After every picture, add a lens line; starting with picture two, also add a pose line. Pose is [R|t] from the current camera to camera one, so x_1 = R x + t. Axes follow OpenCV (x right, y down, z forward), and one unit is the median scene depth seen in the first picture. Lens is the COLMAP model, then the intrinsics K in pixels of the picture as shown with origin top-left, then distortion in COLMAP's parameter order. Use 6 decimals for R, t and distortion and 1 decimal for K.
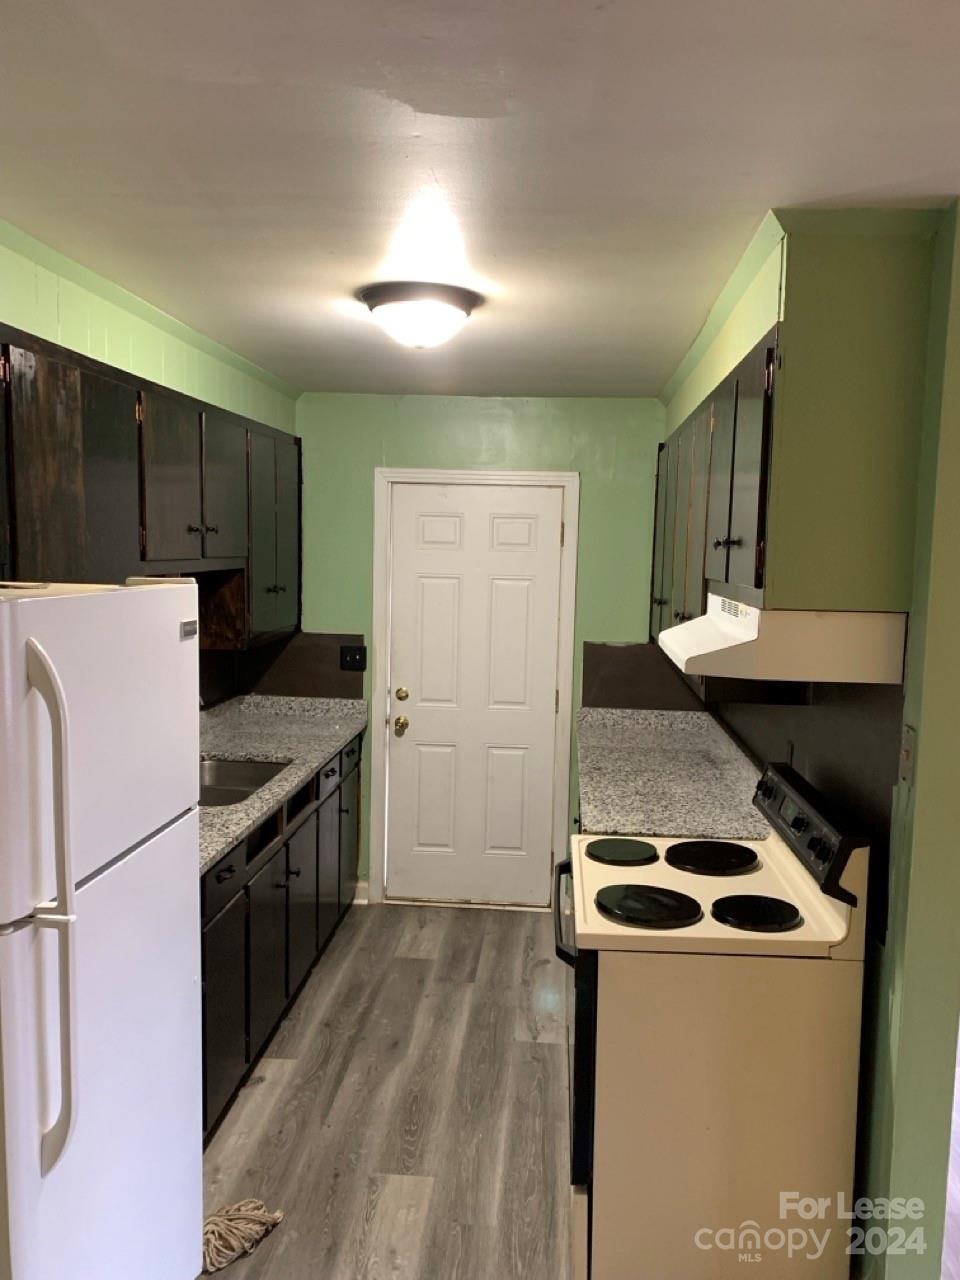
lens RADIAL K [[970.4, 0, 480.0], [0, 970.4, 640.0], [0, 0, 1]] dist [0.026140, 0.007017]
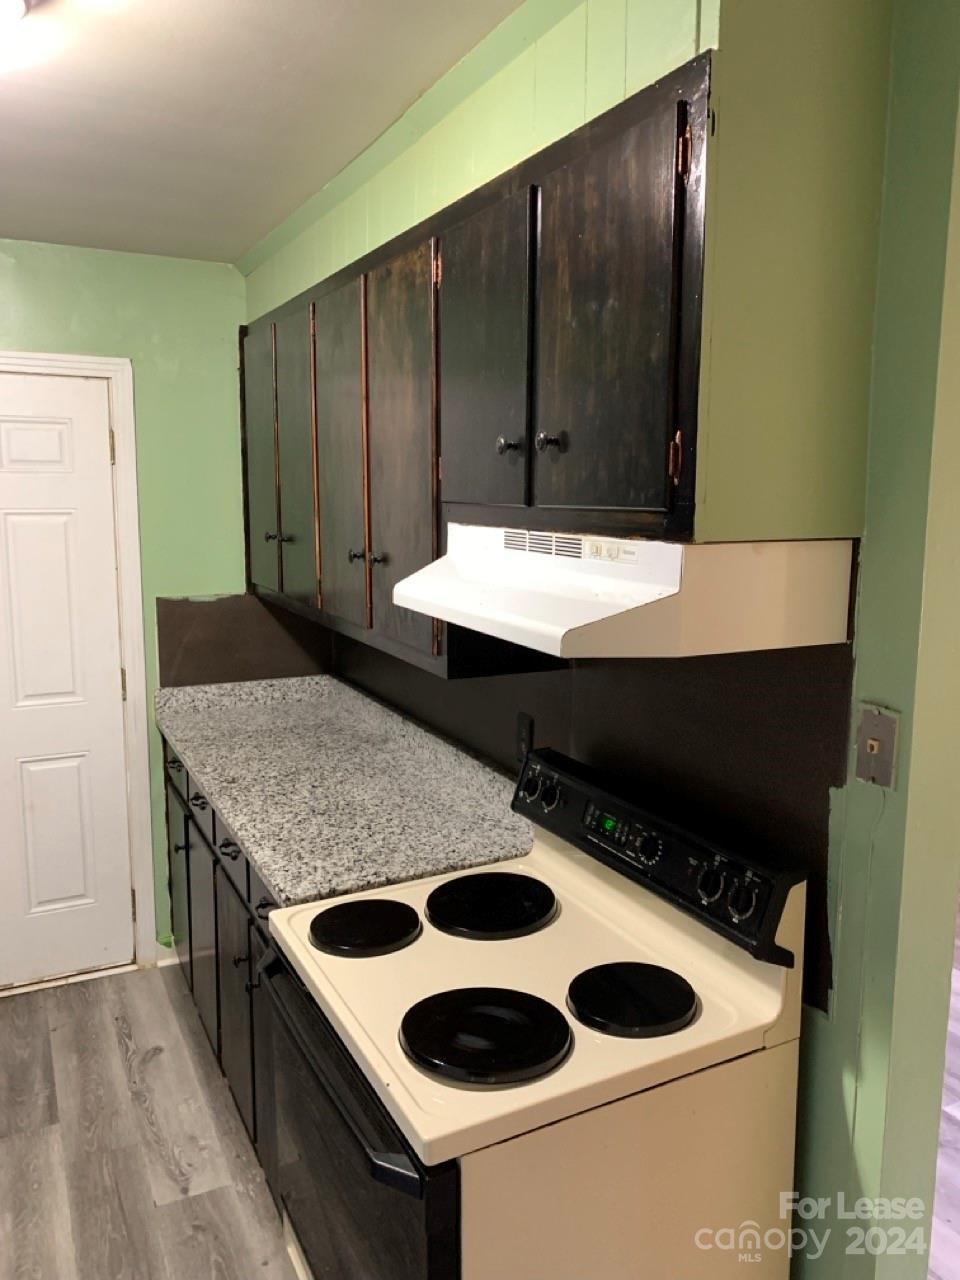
lens RADIAL K [[970.9, 0, 521.6], [0, 970.9, 639.5], [0, 0, 1]] dist [0.062357, -0.086255]
pose [[0.840777, -0.095896, 0.532820, -0.074029], [0.060305, 0.994652, 0.083854, -0.016759], [-0.538012, -0.038371, 0.842063, 0.311950]]
